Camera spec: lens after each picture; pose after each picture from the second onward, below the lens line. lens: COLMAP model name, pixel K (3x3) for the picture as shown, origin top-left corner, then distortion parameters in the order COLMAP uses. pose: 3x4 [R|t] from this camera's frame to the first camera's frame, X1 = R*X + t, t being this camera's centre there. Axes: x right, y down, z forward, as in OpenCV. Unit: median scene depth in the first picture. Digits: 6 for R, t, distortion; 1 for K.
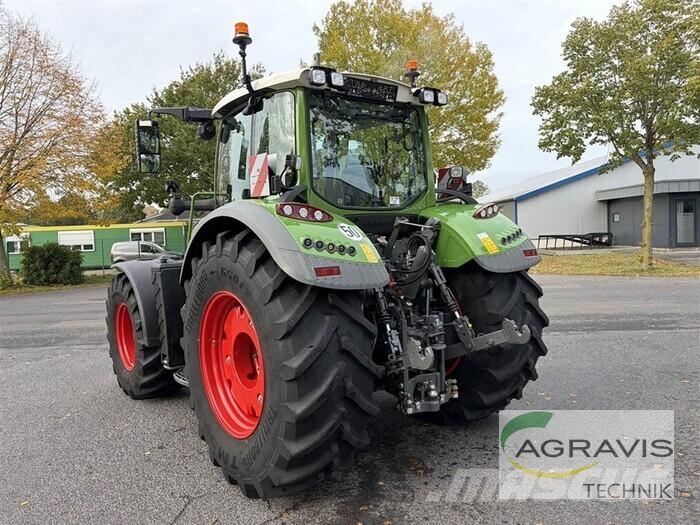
lens RADIAL K [[529.4, 0, 350.0], [0, 529.4, 262.5], [0, 0, 1]] dist [0.079931, -0.120748]
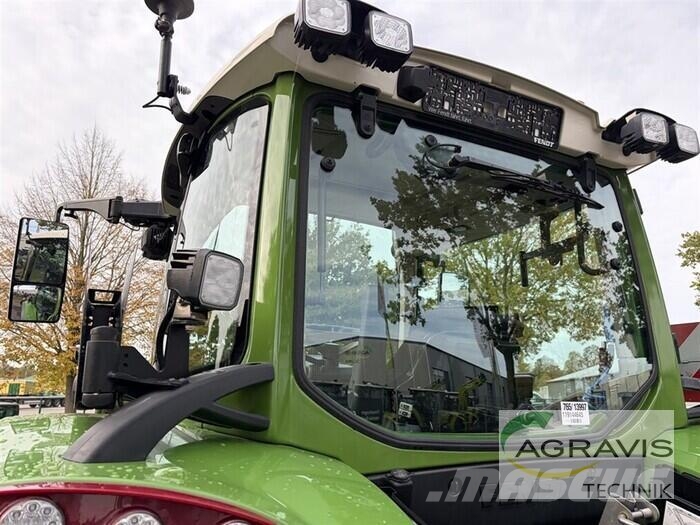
lens RADIAL K [[529.4, 0, 350.0], [0, 529.4, 262.5], [0, 0, 1]] dist [0.079931, -0.120748]
pose [[0.982983, 0.000843, -0.183695, 0.009416], [-0.054427, 0.956426, -0.286858, -0.105799], [0.175449, 0.291975, 0.940196, 0.644729]]
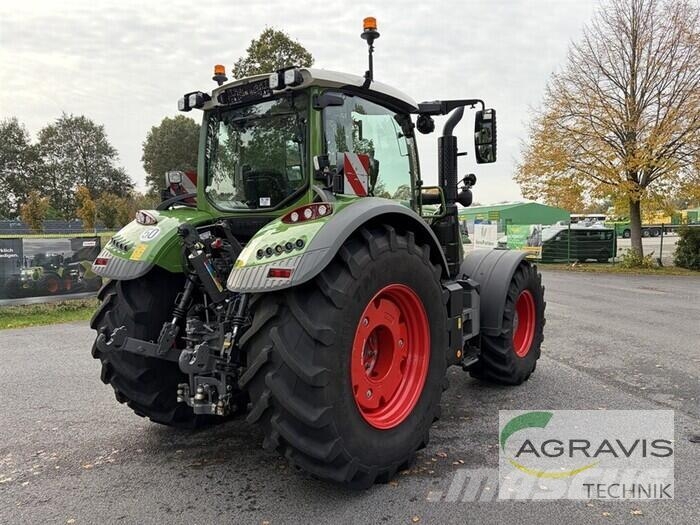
lens RADIAL K [[529.4, 0, 350.0], [0, 529.4, 262.5], [0, 0, 1]] dist [0.079931, -0.120748]
pose [[0.252277, 0.105239, -0.961915, 1.065096], [-0.053275, 0.994071, 0.094785, -0.107237], [0.966187, 0.027334, 0.256388, 0.912133]]
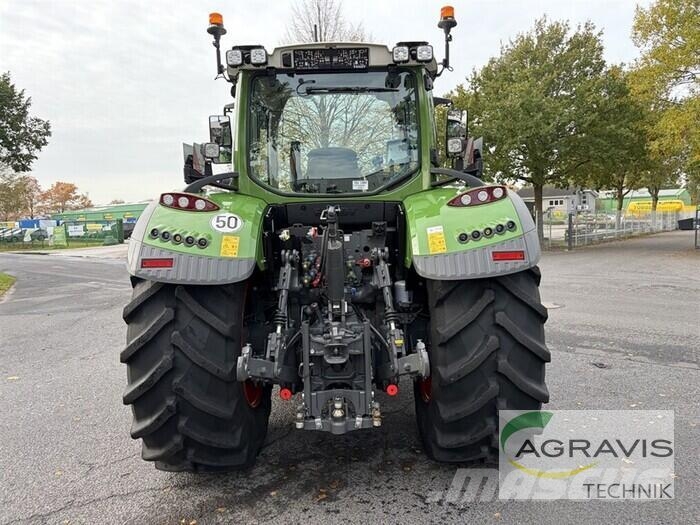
lens RADIAL K [[526.5, 0, 351.4], [0, 526.5, 265.6], [0, 0, 1]] dist [0.038312, -0.007193]
pose [[0.791702, 0.075029, -0.606282, 0.604782], [-0.043951, 0.996853, 0.065970, -0.042652], [0.609324, -0.025581, 0.792508, 0.313969]]
